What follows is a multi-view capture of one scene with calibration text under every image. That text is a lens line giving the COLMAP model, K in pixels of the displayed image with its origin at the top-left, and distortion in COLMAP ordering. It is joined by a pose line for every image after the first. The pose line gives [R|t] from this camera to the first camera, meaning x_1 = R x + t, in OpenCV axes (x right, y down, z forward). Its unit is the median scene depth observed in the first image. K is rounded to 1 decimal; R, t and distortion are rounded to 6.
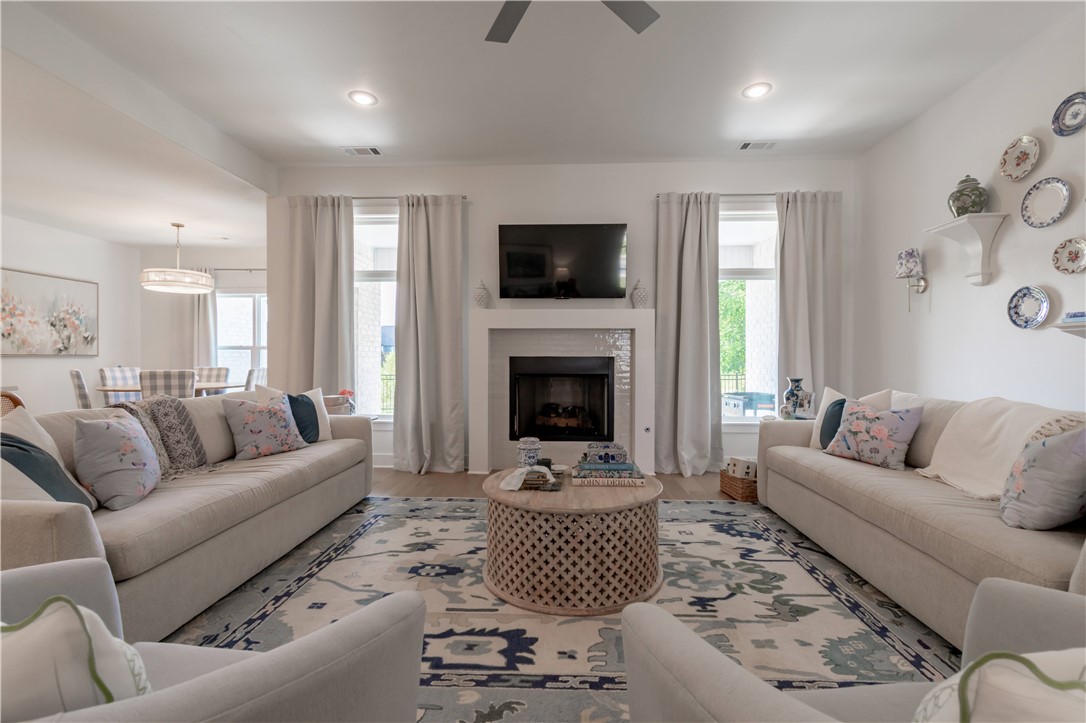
lens RADIAL K [[477.4, 0, 549.6], [0, 477.4, 364.5], [0, 0, 1]] dist [0.001187, -0.000396]
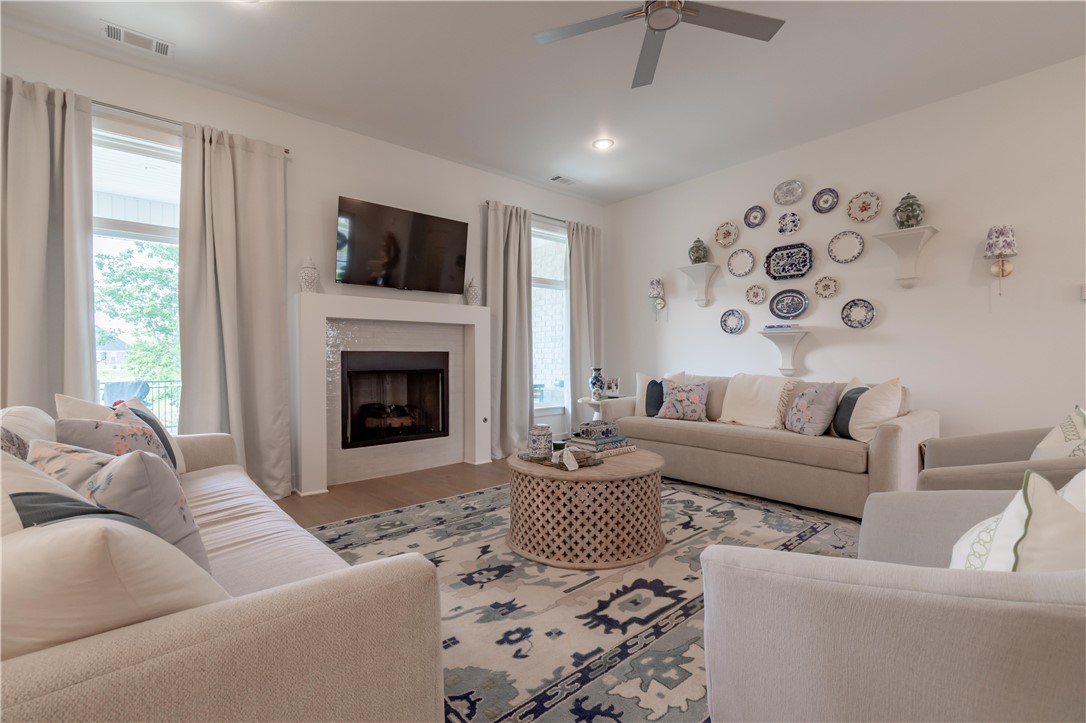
lens RADIAL K [[482.9, 0, 543.0], [0, 482.9, 361.5], [0, 0, 1]] dist [0.000125, 0.000042]
pose [[0.726450, -0.011239, 0.687128, -0.540773], [0.017341, 0.999848, -0.001980, 0.012569], [-0.687001, 0.013354, 0.726534, 0.157788]]
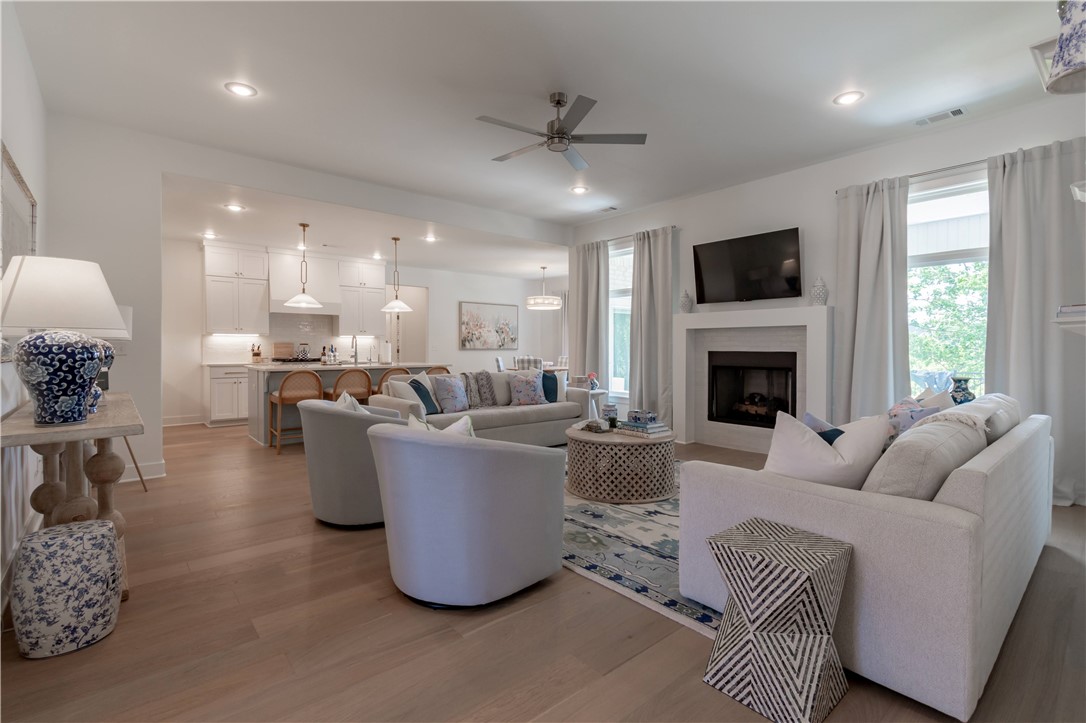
lens RADIAL K [[499.1, 0, 543.0], [0, 499.1, 361.5], [0, 0, 1]] dist [-0.001840, -0.000561]
pose [[0.674210, 0.019023, -0.738295, 0.735630], [-0.009090, 0.999806, 0.017460, -0.010680], [0.738484, -0.005060, 0.674252, -0.208143]]
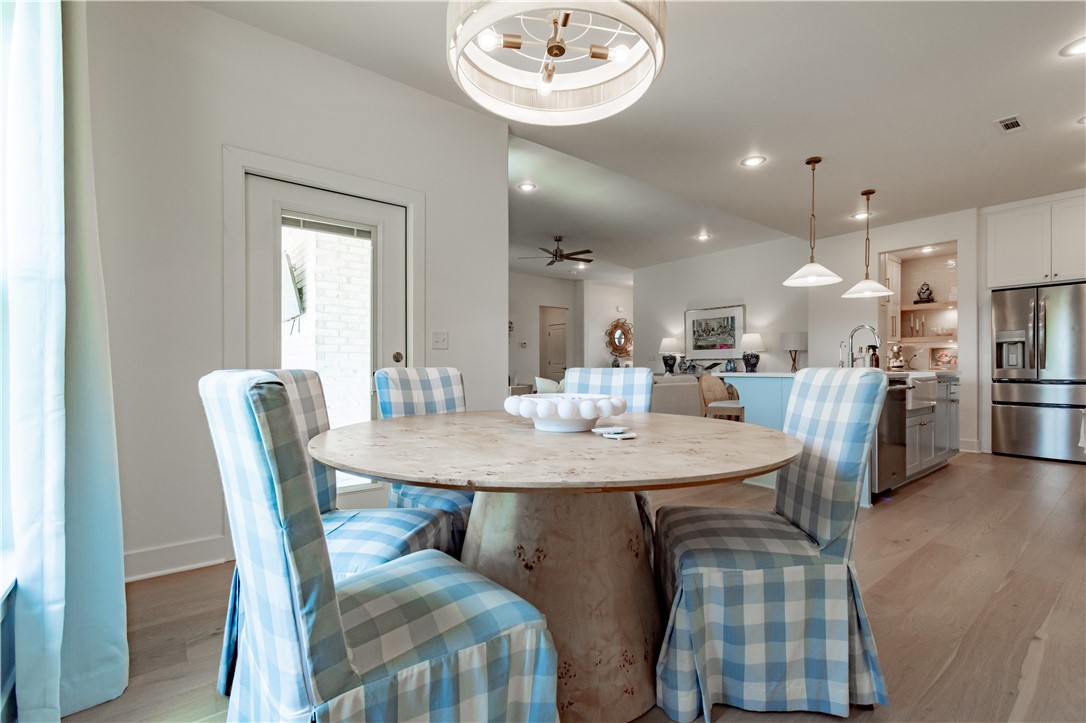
lens RADIAL K [[486.5, 0, 550.6], [0, 486.5, 377.5], [0, 0, 1]] dist [0.000184, -0.000020]
pose [[-0.663858, -0.015537, 0.747697, -1.568119], [0.011263, 0.999463, 0.030769, 0.011152], [-0.747774, 0.028848, -0.663327, 1.931243]]
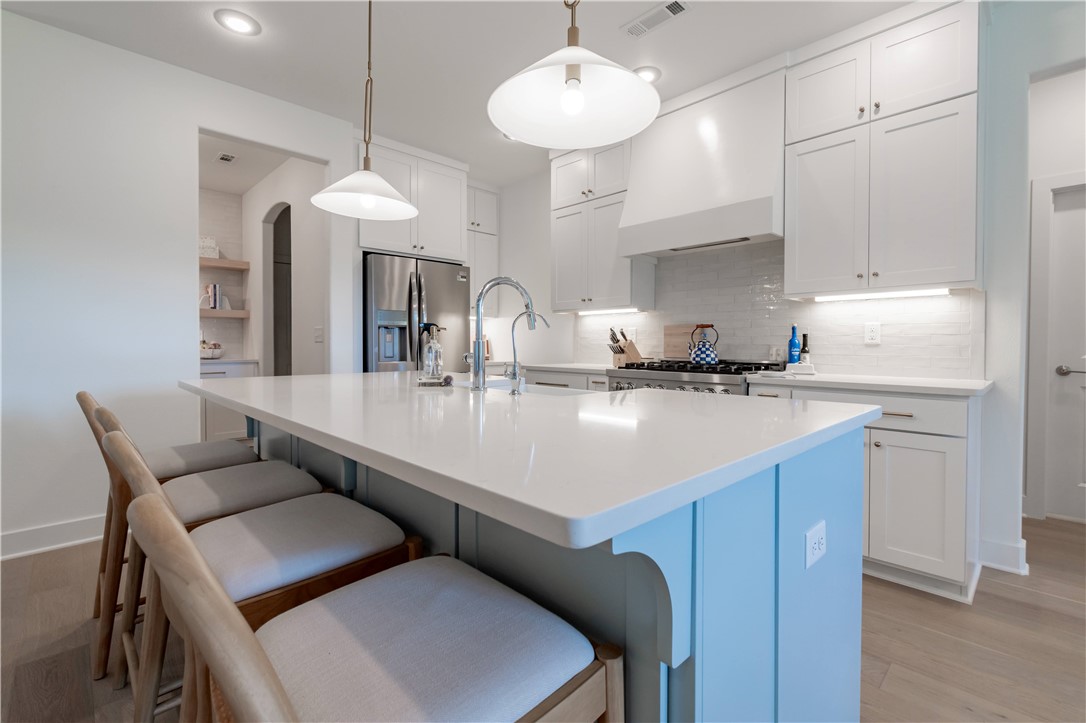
lens RADIAL K [[488.5, 0, 548.4], [0, 488.5, 351.1], [0, 0, 1]] dist [0.000664, 0.000013]
pose [[-0.684935, 0.002601, -0.728600, -0.857409], [-0.016410, 0.999685, 0.018995, -0.006144], [0.728420, 0.024966, -0.684676, 0.935765]]
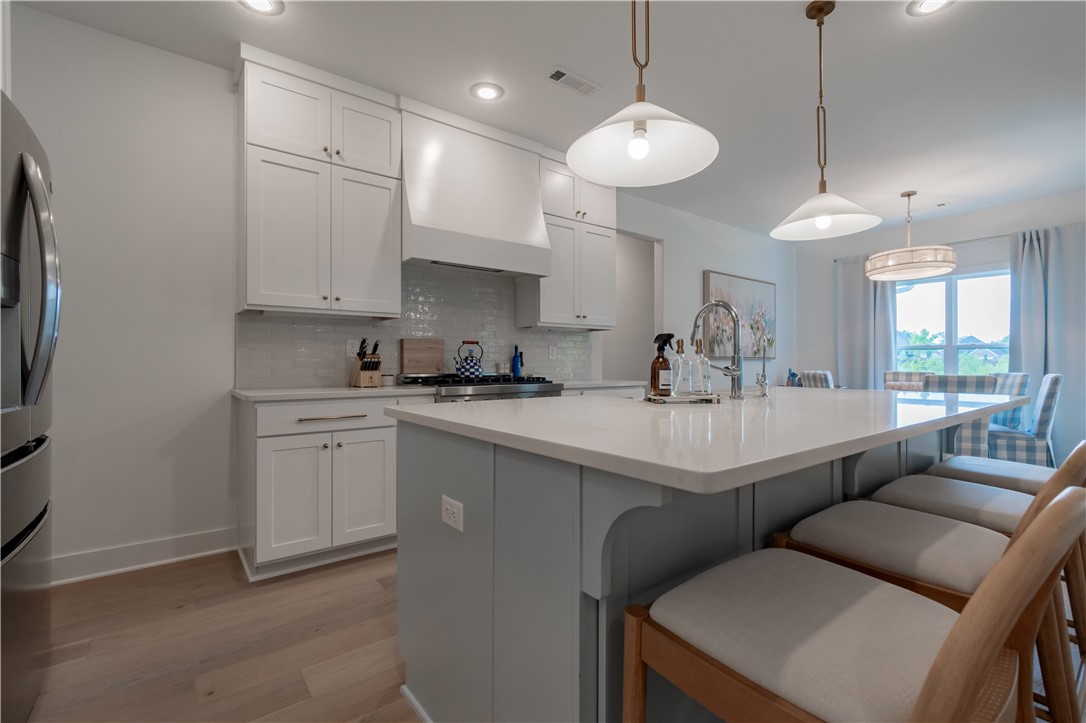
lens RADIAL K [[477.4, 0, 549.6], [0, 477.4, 364.5], [0, 0, 1]] dist [0.001187, -0.000396]
pose [[0.639547, -0.000866, -0.768751, -0.884263], [-0.007871, 0.999940, -0.007675, 0.009646], [0.768711, 0.010959, 0.639502, 0.047366]]
